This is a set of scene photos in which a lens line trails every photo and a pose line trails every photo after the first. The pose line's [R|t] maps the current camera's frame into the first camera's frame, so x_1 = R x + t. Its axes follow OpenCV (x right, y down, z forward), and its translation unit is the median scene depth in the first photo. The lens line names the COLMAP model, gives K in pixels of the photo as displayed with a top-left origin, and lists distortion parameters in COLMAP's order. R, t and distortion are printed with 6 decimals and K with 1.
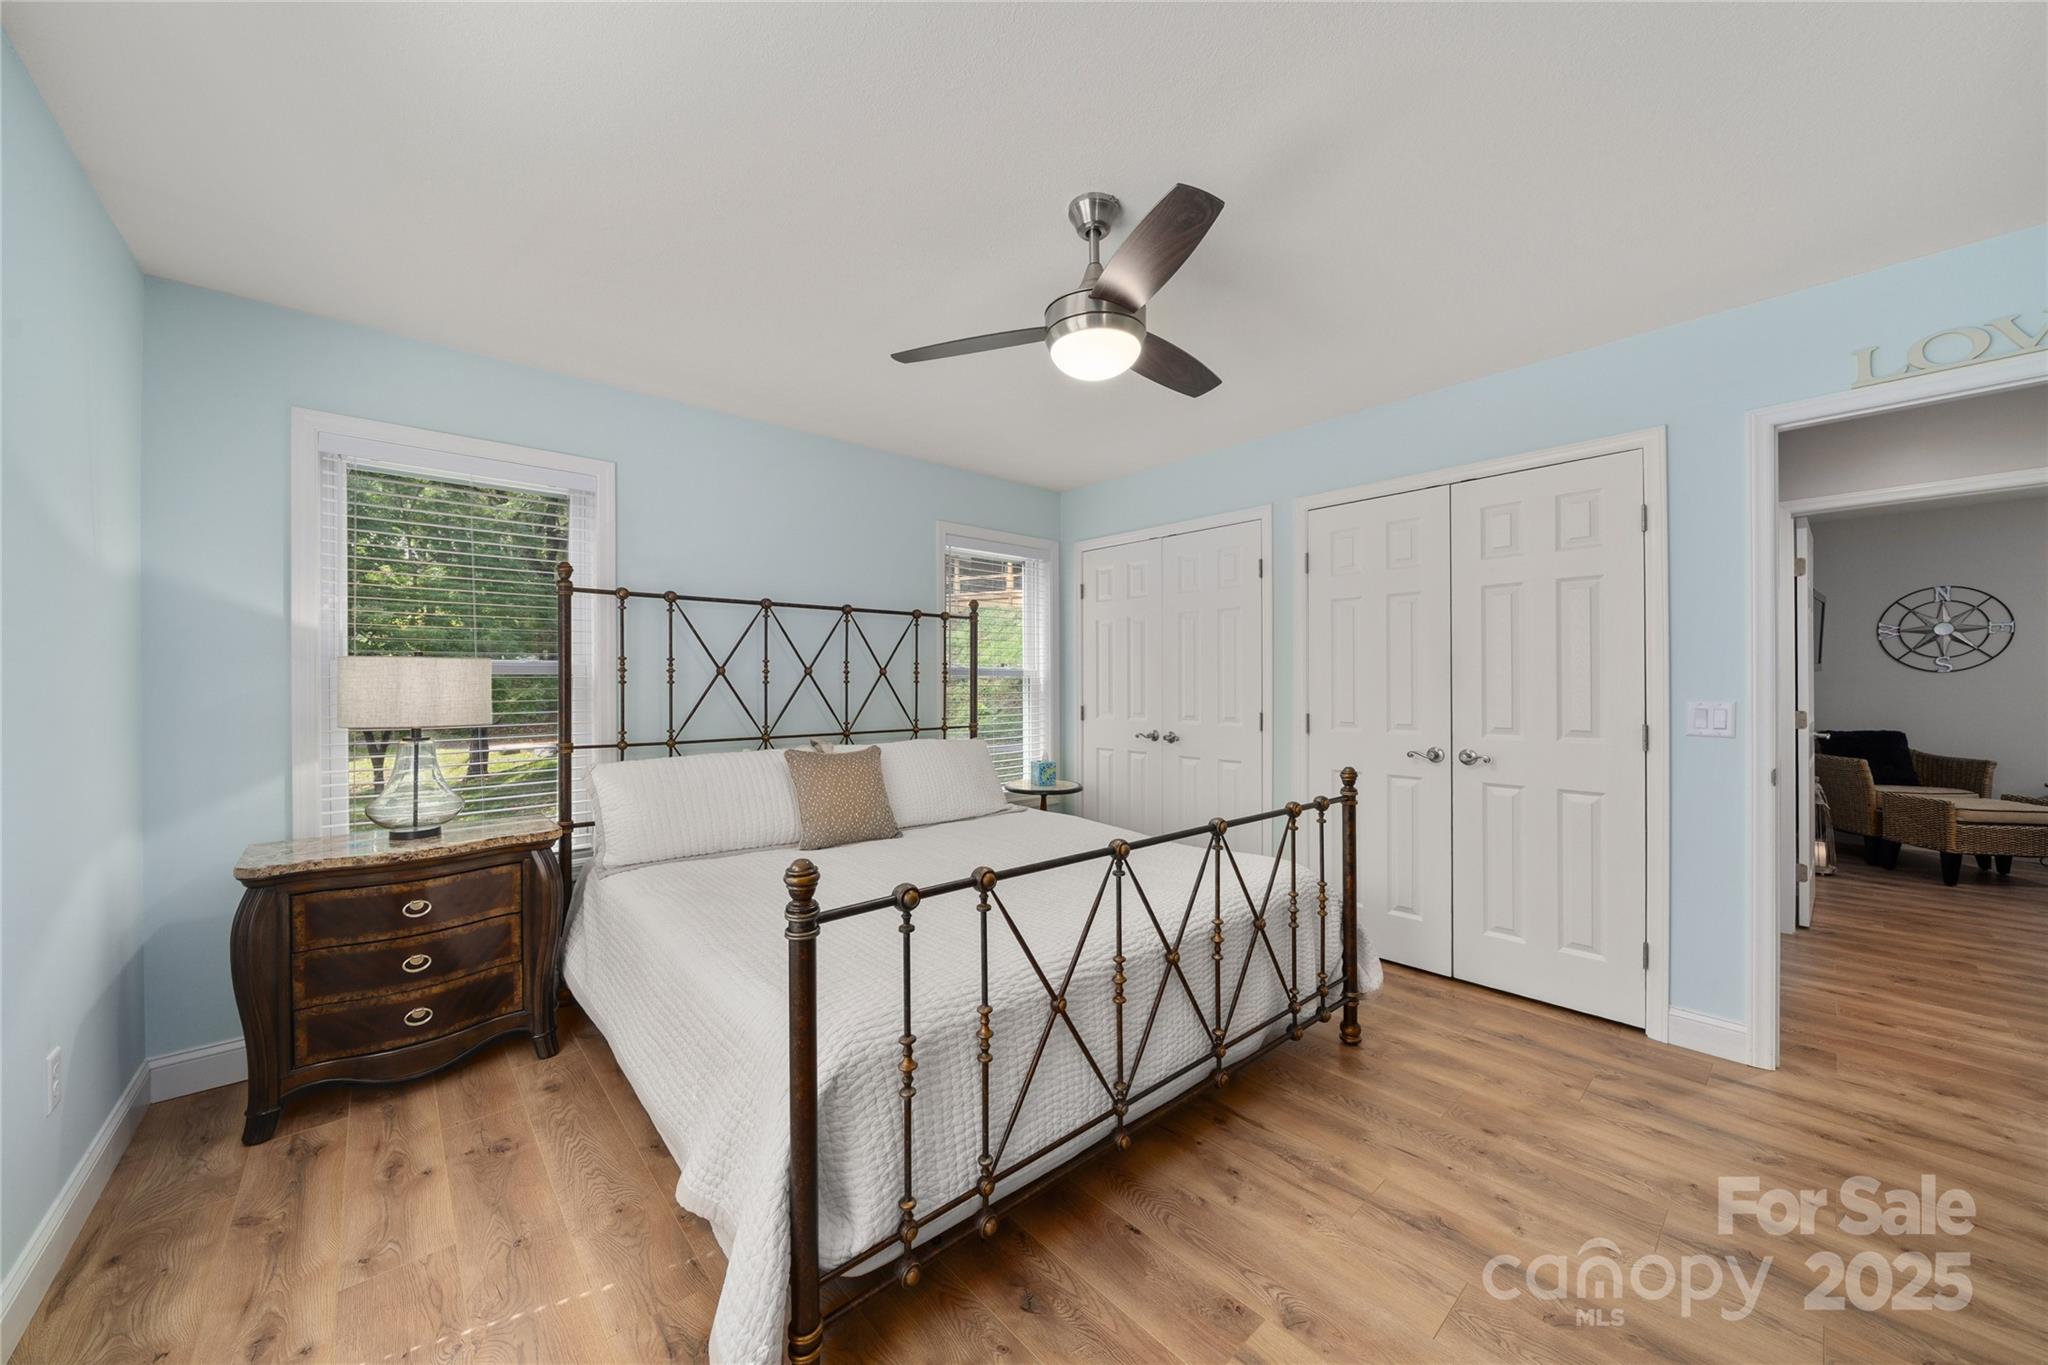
lens RADIAL K [[722.5, 0, 1019.8], [0, 722.5, 686.7], [0, 0, 1]] dist [-0.006465, 0.000102]
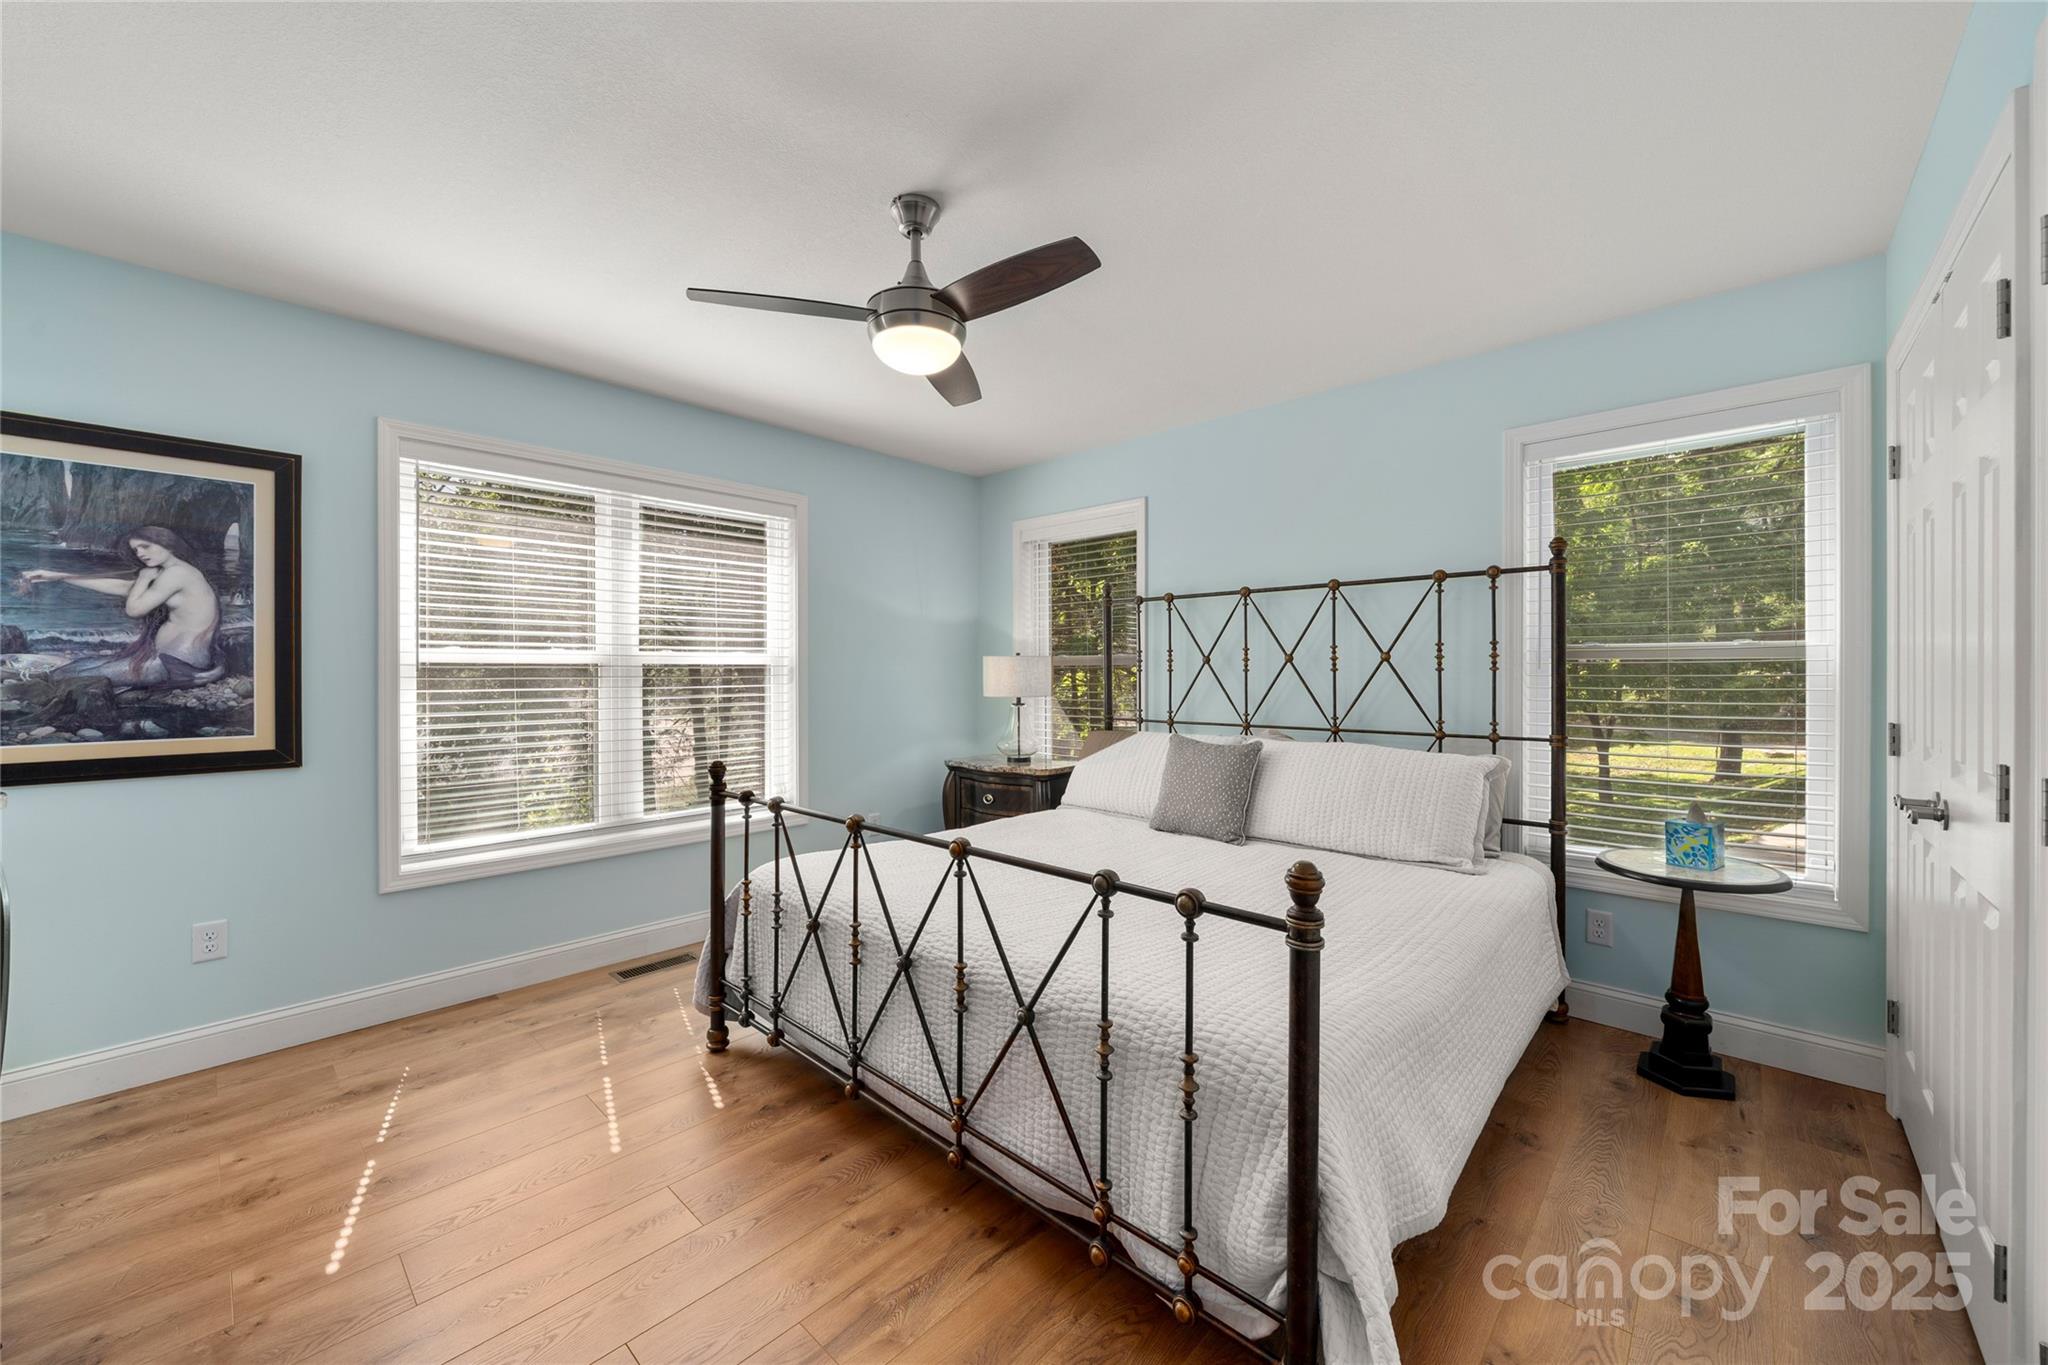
lens RADIAL K [[769.0, 0, 1022.7], [0, 769.0, 674.8], [0, 0, 1]] dist [-0.000751, -0.000017]
pose [[0.092568, 0.007642, -0.995677, 0.804941], [-0.003142, 0.999968, 0.007383, -0.008092], [0.995701, 0.002445, 0.092589, 0.693651]]
